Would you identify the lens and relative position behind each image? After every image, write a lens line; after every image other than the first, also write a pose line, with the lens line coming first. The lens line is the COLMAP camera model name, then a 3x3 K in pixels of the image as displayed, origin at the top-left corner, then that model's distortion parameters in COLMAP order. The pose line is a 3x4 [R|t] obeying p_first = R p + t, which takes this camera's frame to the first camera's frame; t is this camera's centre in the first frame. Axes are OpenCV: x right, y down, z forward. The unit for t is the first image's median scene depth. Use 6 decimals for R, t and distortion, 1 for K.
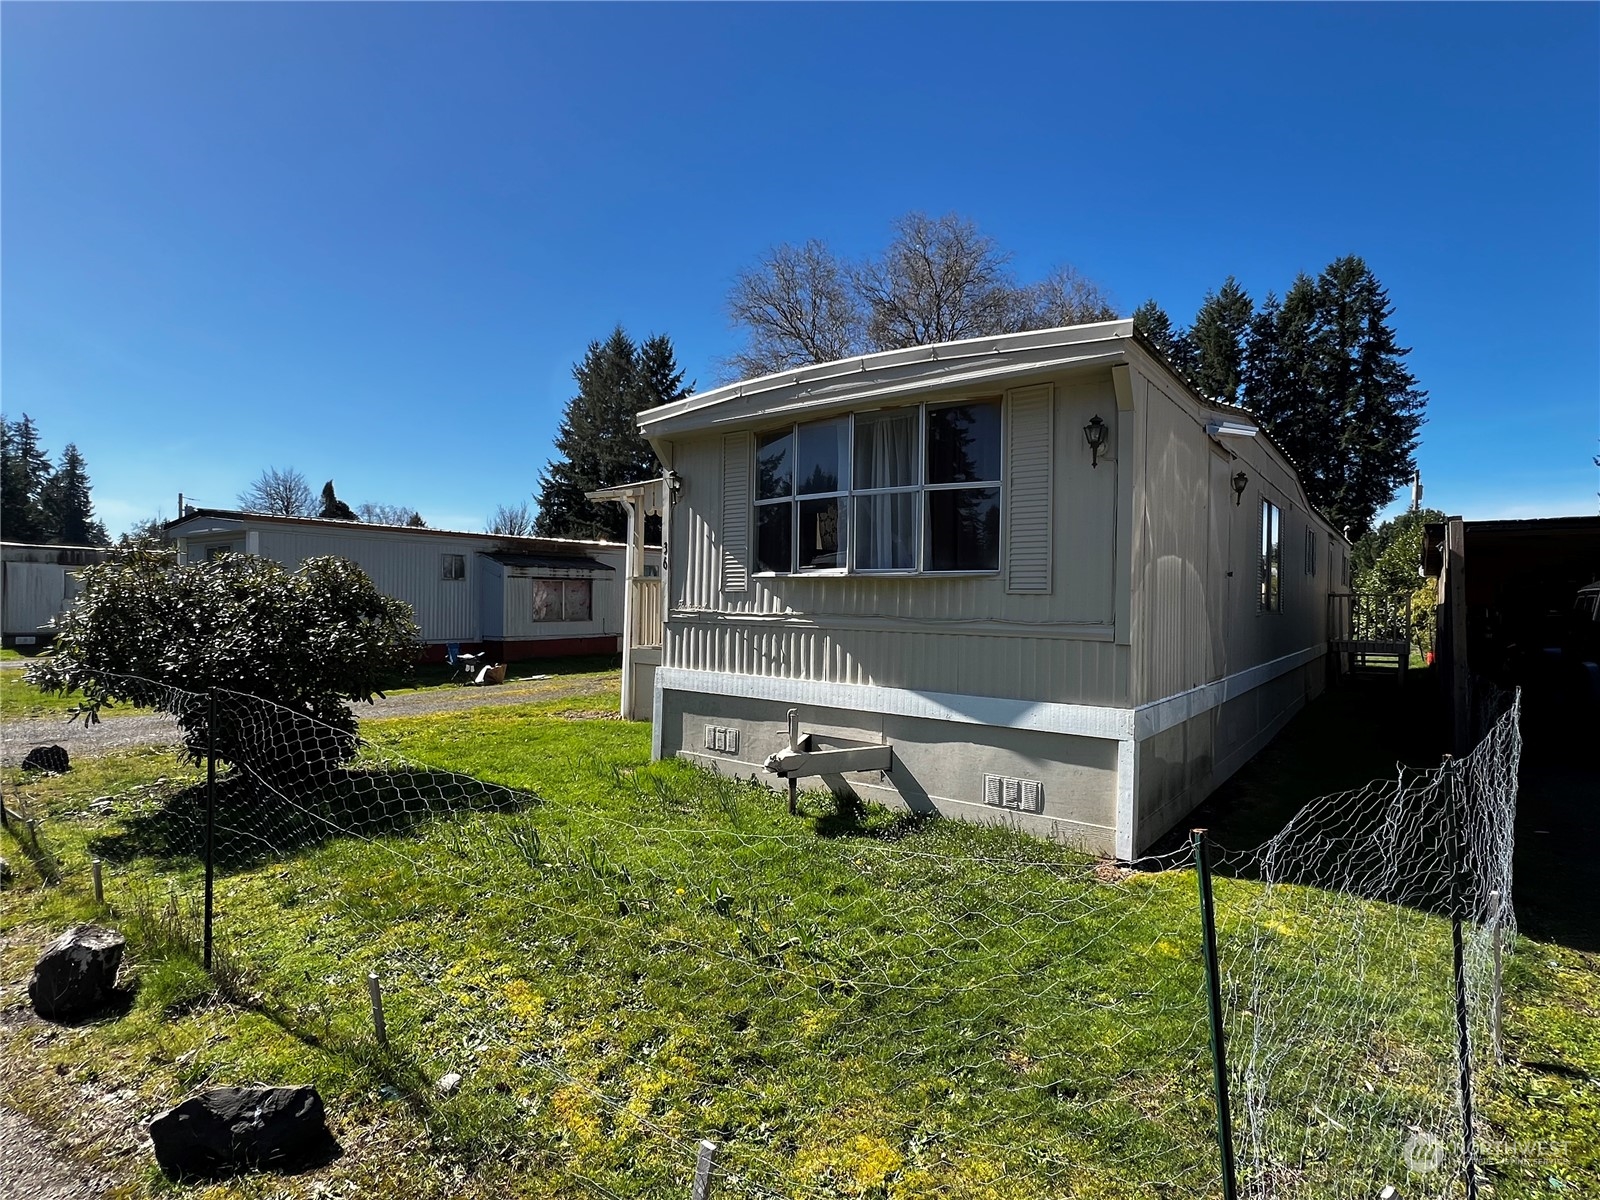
lens RADIAL K [[815.9, 0, 800.2], [0, 815.9, 614.9], [0, 0, 1]] dist [-0.022215, 0.000728]
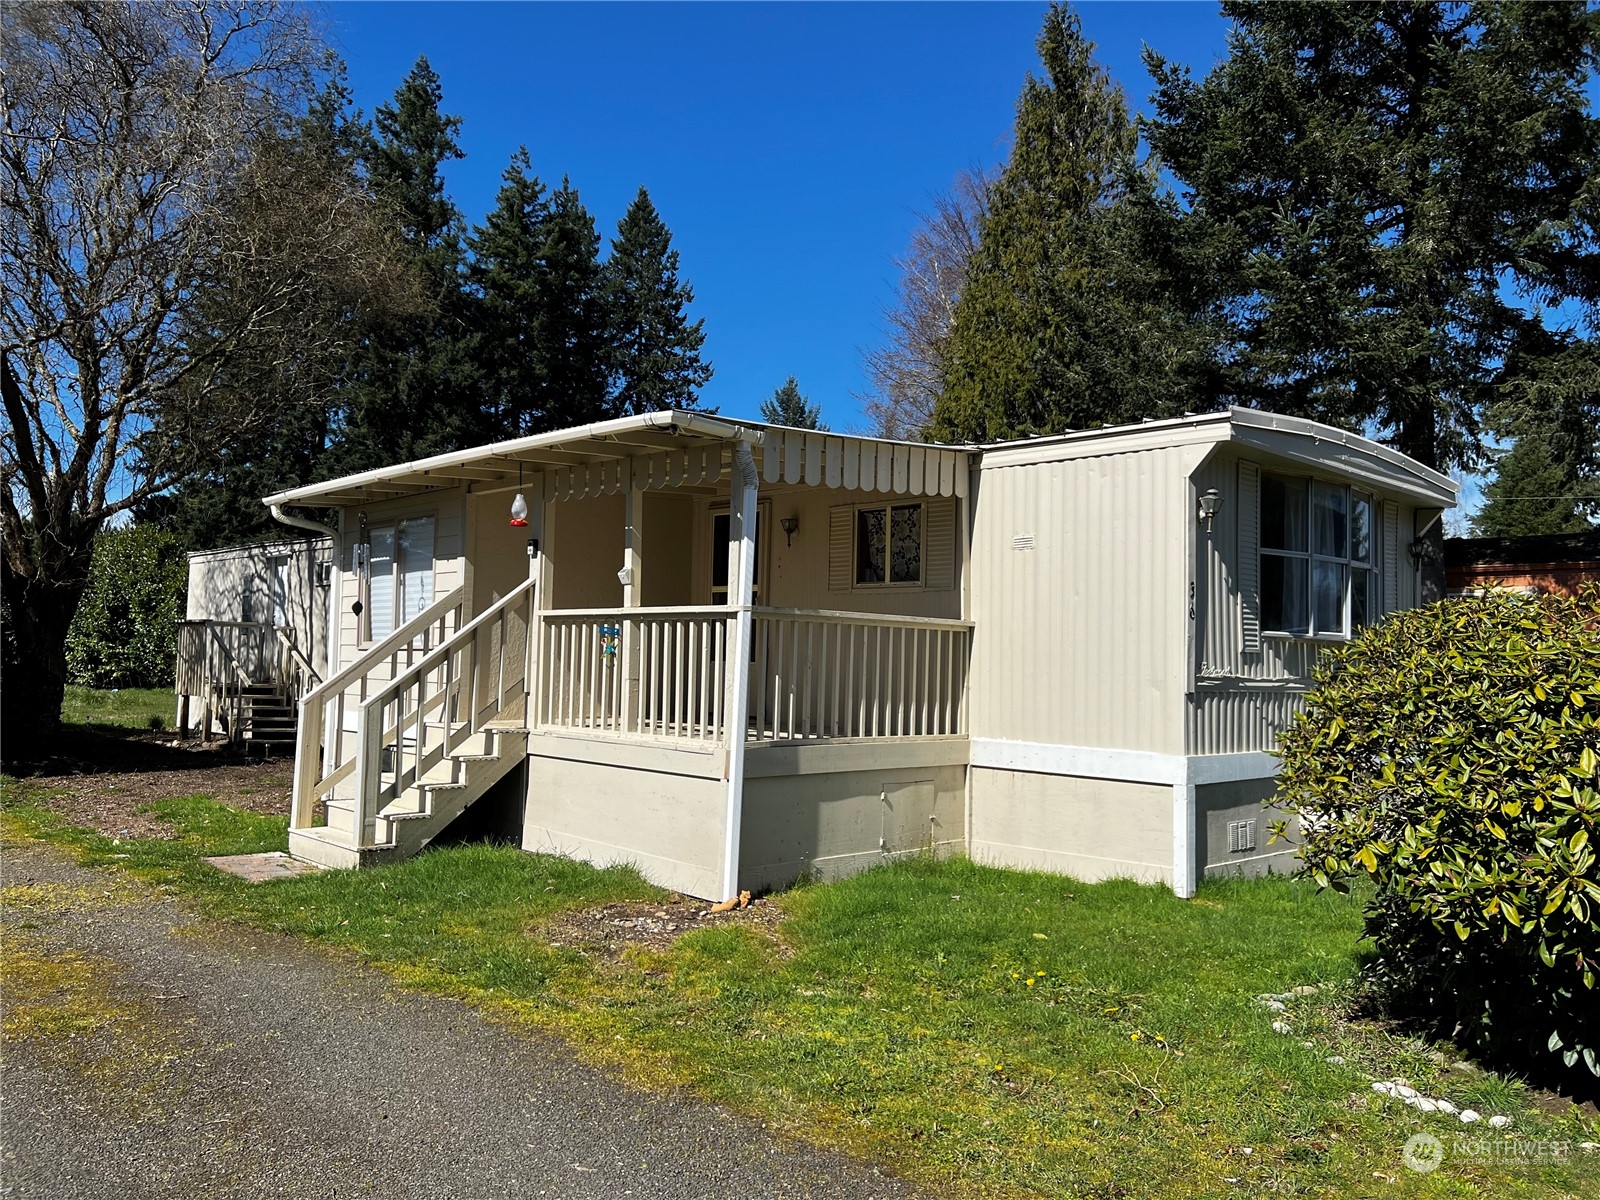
lens RADIAL K [[1203.2, 0, 794.1], [0, 1203.2, 582.6], [0, 0, 1]] dist [0.040024, -0.018149]
pose [[0.159550, 0.056760, 0.985557, -1.437315], [-0.002772, 0.998368, -0.057049, -0.028379], [-0.987186, 0.006370, 0.159447, 1.314574]]
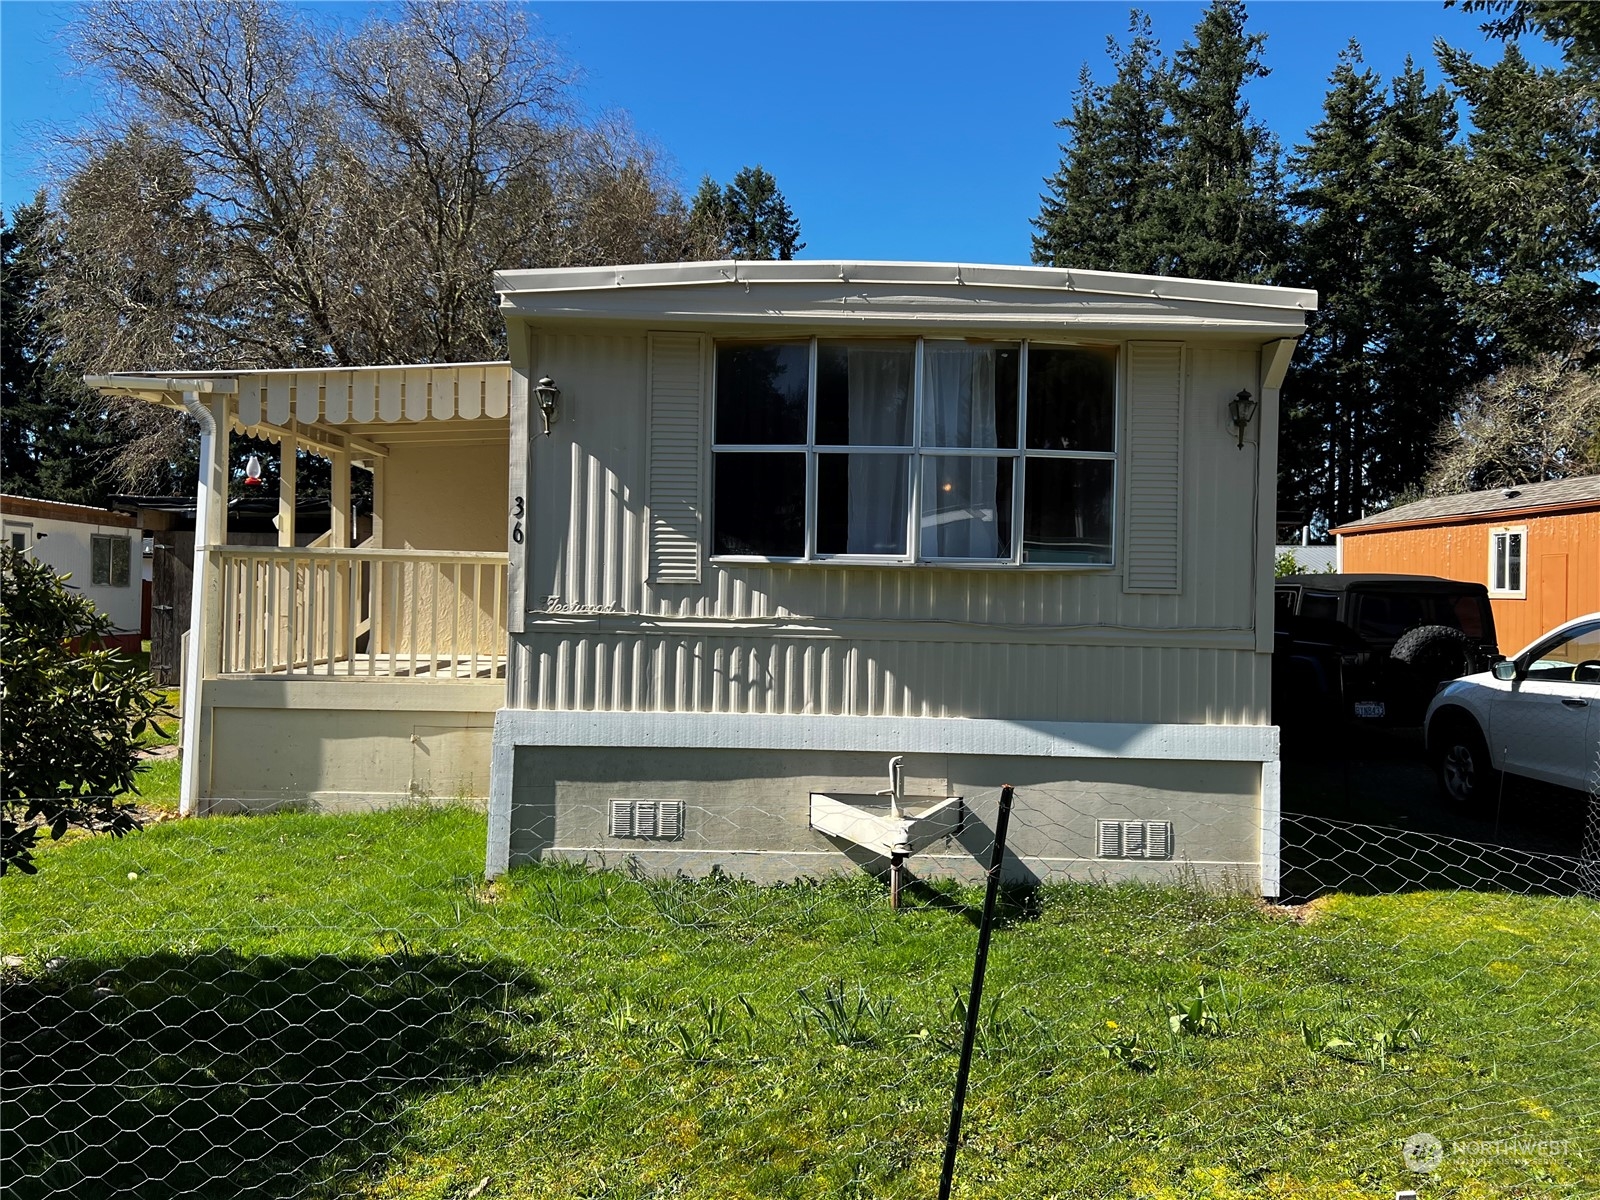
lens RADIAL K [[1203.2, 0, 795.3], [0, 1203.2, 596.1], [0, 0, 1]] dist [0.040024, -0.018149]
pose [[0.784169, 0.004488, 0.620531, -0.612984], [0.000394, 0.999970, -0.007730, -0.011359], [-0.620547, 0.006306, 0.784144, 0.214363]]
